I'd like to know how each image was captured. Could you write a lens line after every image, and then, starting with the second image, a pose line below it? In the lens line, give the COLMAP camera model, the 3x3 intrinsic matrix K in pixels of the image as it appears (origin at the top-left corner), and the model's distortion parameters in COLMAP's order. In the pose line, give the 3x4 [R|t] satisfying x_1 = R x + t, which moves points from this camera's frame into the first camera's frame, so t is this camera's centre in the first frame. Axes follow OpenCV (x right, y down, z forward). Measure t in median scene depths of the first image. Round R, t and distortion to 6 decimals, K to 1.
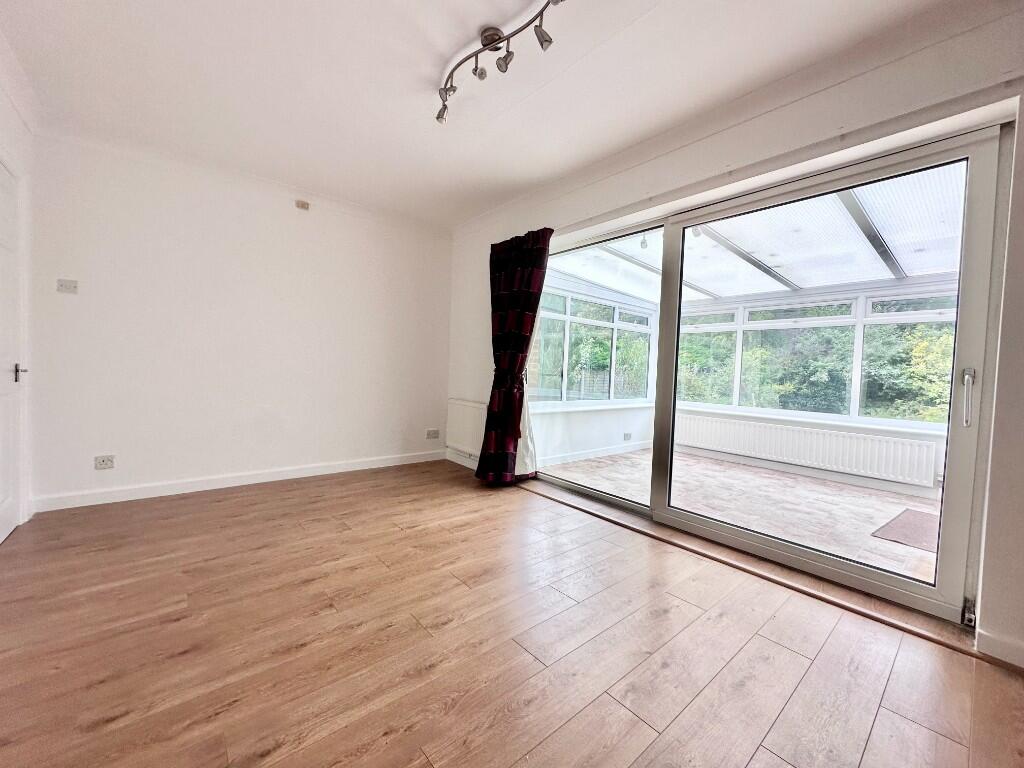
lens RADIAL K [[409.9, 0, 507.4], [0, 409.9, 363.0], [0, 0, 1]] dist [-0.000377, 0.000078]
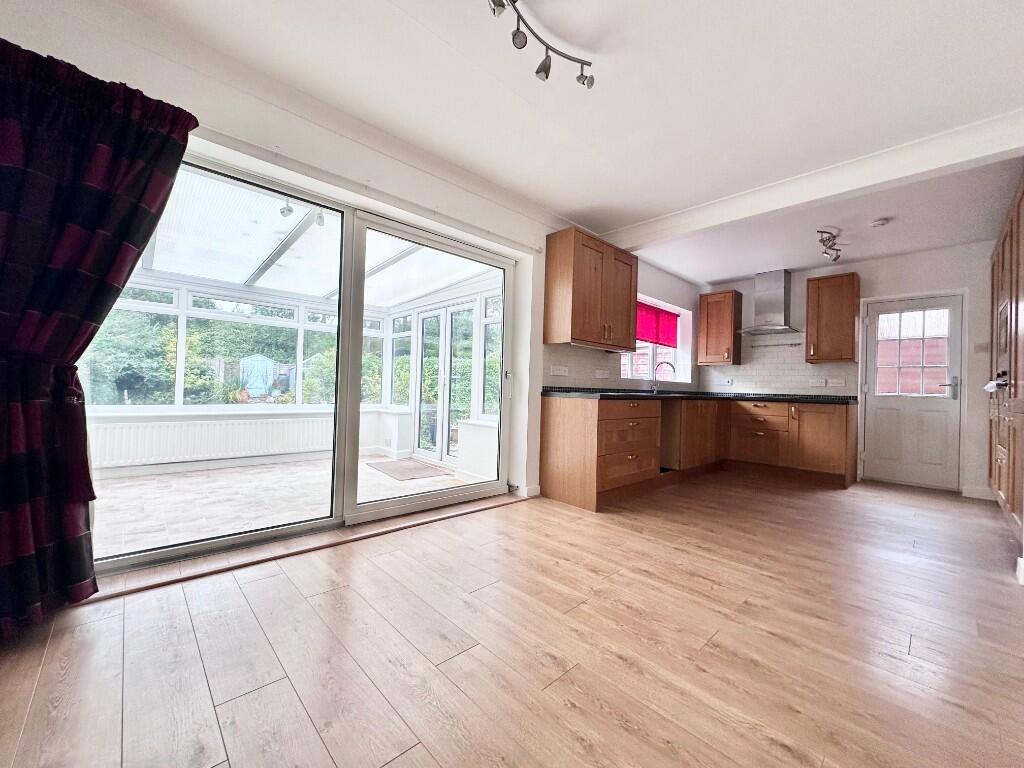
lens RADIAL K [[401.2, 0, 512.0], [0, 401.2, 384.0], [0, 0, 1]] dist [-0.001555, -0.000166]
pose [[-0.057486, -0.026414, 0.997997, -0.609615], [-0.047384, 0.998596, 0.023700, 0.014469], [-0.997221, -0.045926, -0.058657, 0.709837]]
